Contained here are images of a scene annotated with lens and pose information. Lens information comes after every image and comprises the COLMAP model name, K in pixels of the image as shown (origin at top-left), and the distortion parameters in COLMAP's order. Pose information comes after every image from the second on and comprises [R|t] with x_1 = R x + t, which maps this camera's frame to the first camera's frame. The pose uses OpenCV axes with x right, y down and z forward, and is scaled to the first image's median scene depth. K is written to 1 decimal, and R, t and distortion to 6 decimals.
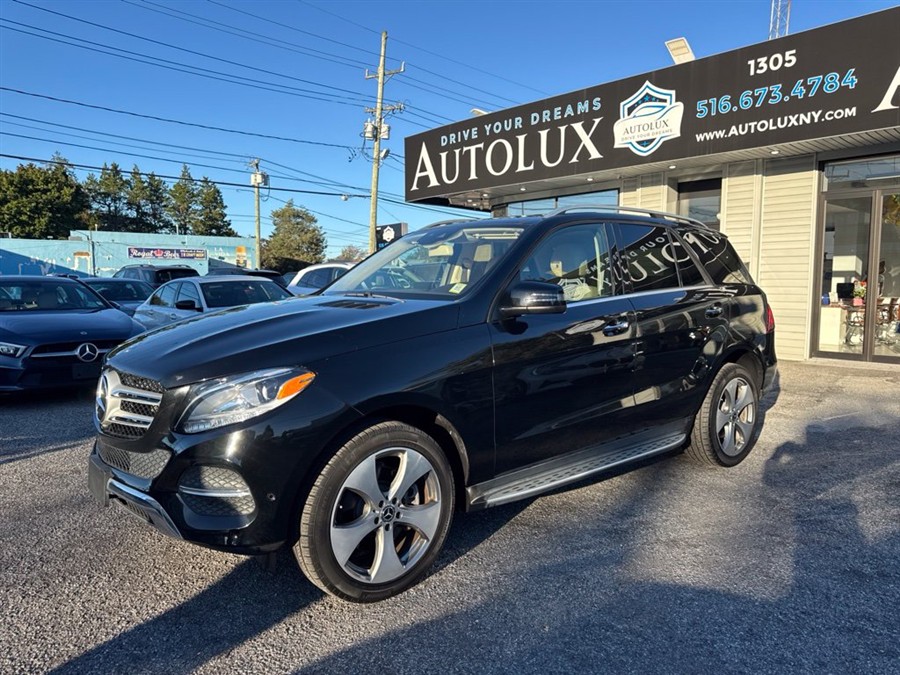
lens RADIAL K [[645.5, 0, 451.0], [0, 645.5, 337.1], [0, 0, 1]] dist [0.084489, -0.102299]
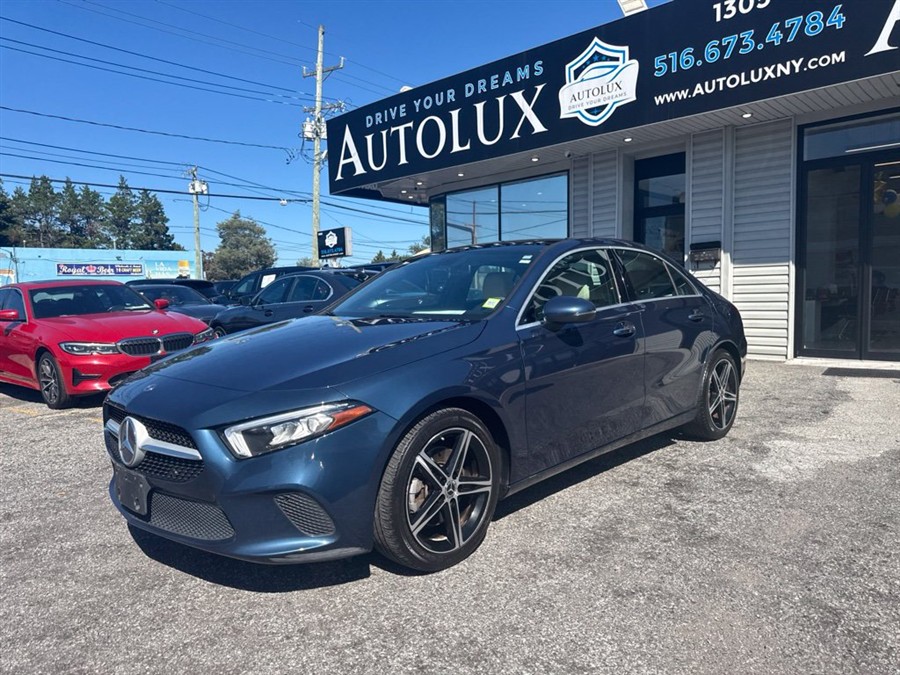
lens RADIAL K [[650.4, 0, 453.8], [0, 650.4, 340.9], [0, 0, 1]] dist [0.057559, -0.059828]
pose [[0.997564, -0.030523, 0.062717, 0.045793], [0.031260, 0.999453, -0.010803, 0.004433], [-0.062353, 0.012737, 0.997973, 0.149038]]
